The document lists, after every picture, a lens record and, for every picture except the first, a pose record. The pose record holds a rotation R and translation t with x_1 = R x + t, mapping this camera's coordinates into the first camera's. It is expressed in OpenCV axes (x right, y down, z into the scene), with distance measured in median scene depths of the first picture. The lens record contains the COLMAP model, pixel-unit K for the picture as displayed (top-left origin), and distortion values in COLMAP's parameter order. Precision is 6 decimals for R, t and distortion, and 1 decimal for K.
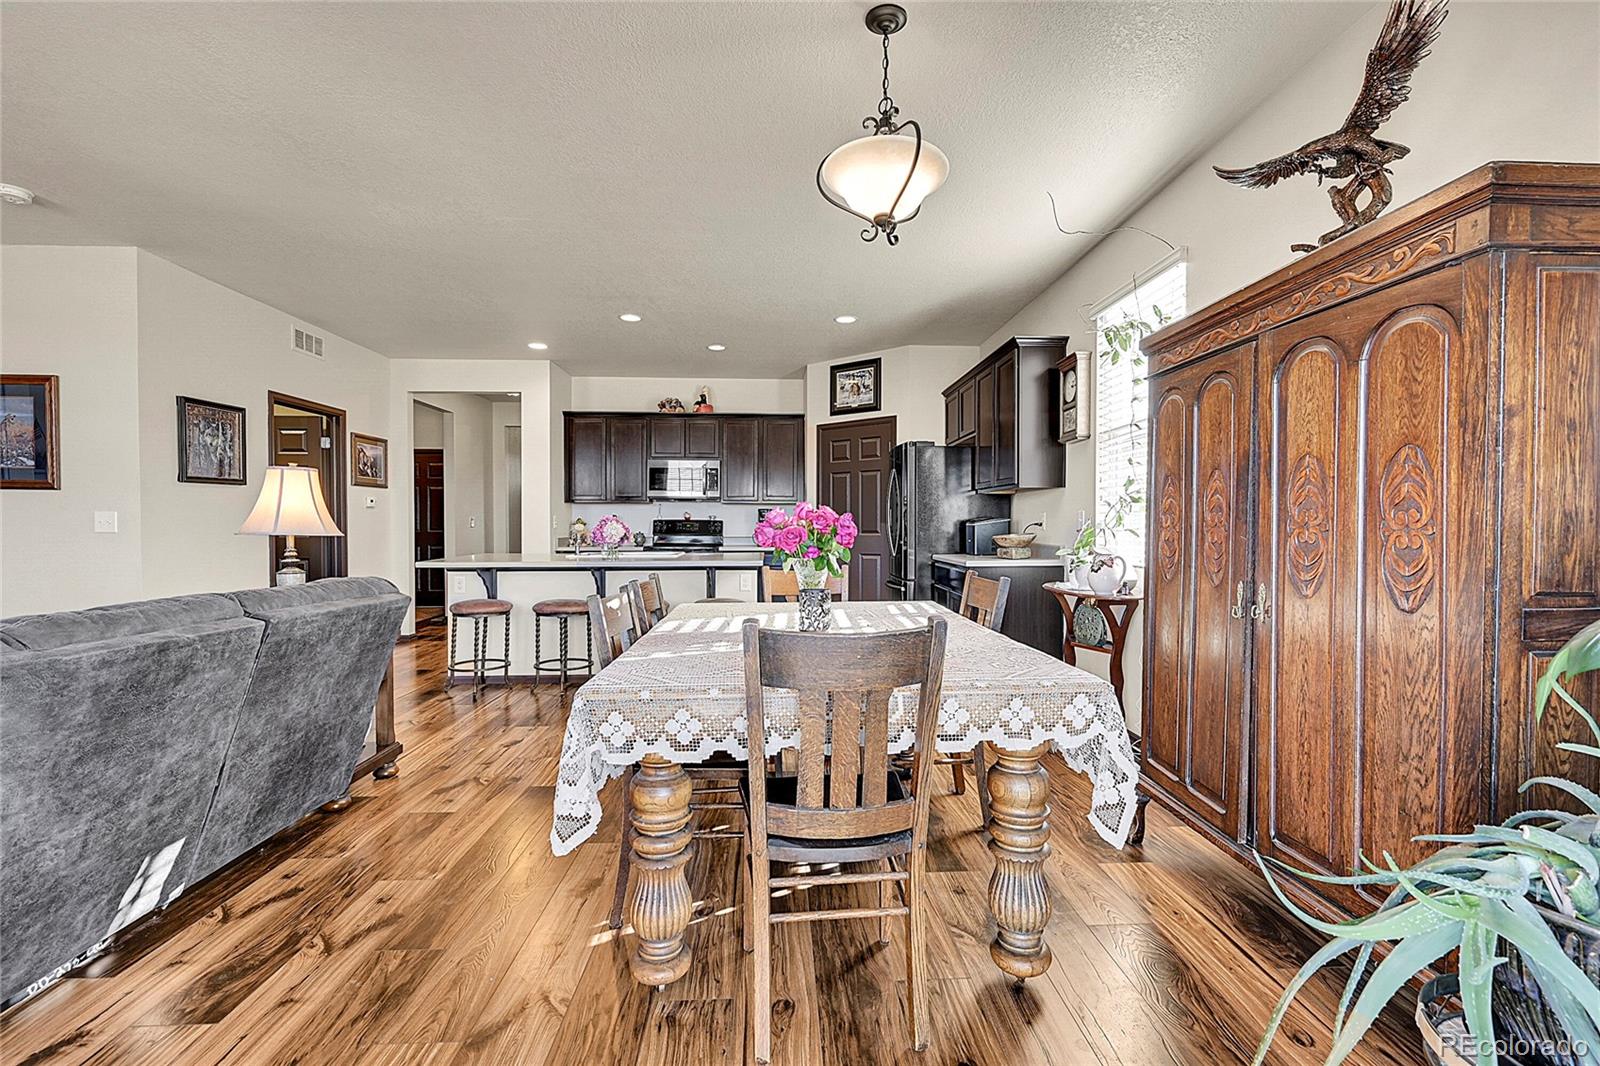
lens RADIAL K [[710.4, 0, 805.9], [0, 710.4, 522.1], [0, 0, 1]] dist [0.000782, -0.000150]
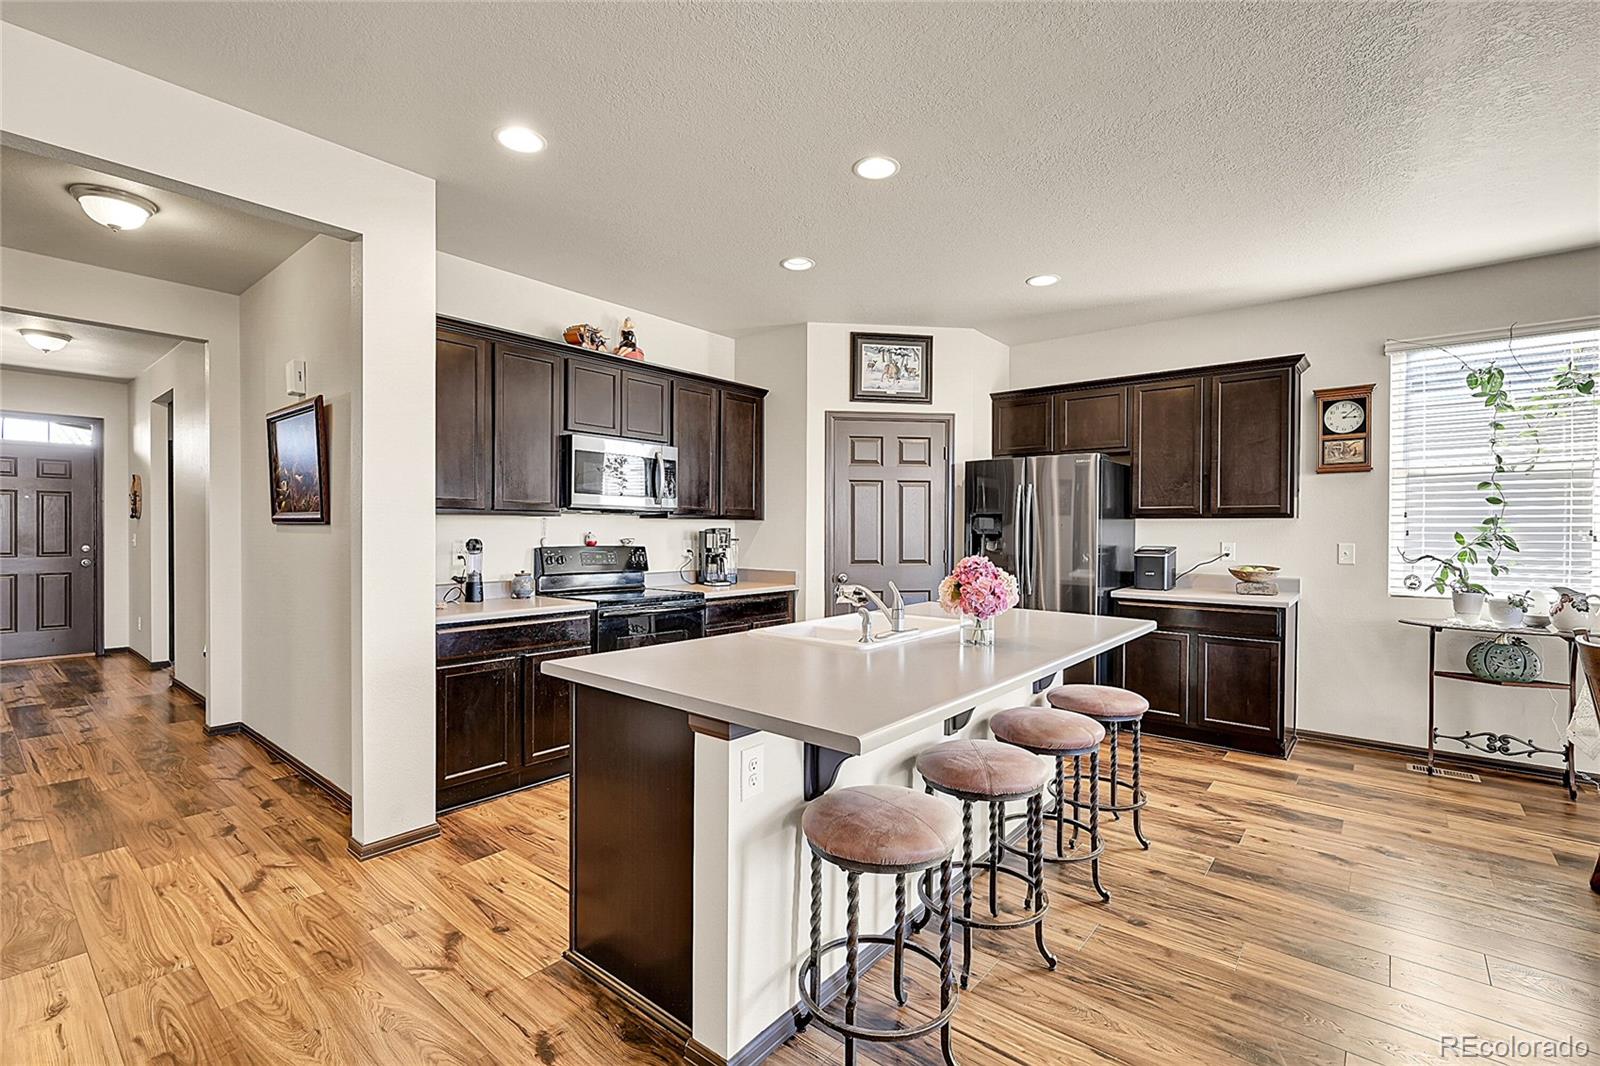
lens RADIAL K [[710.4, 0, 806.5], [0, 710.4, 536.5], [0, 0, 1]] dist [0.000782, -0.000150]
pose [[0.665712, -0.001336, 0.746207, -0.542765], [-0.011697, 0.999857, 0.012226, -0.022021], [-0.746117, -0.016867, 0.665601, 0.569693]]
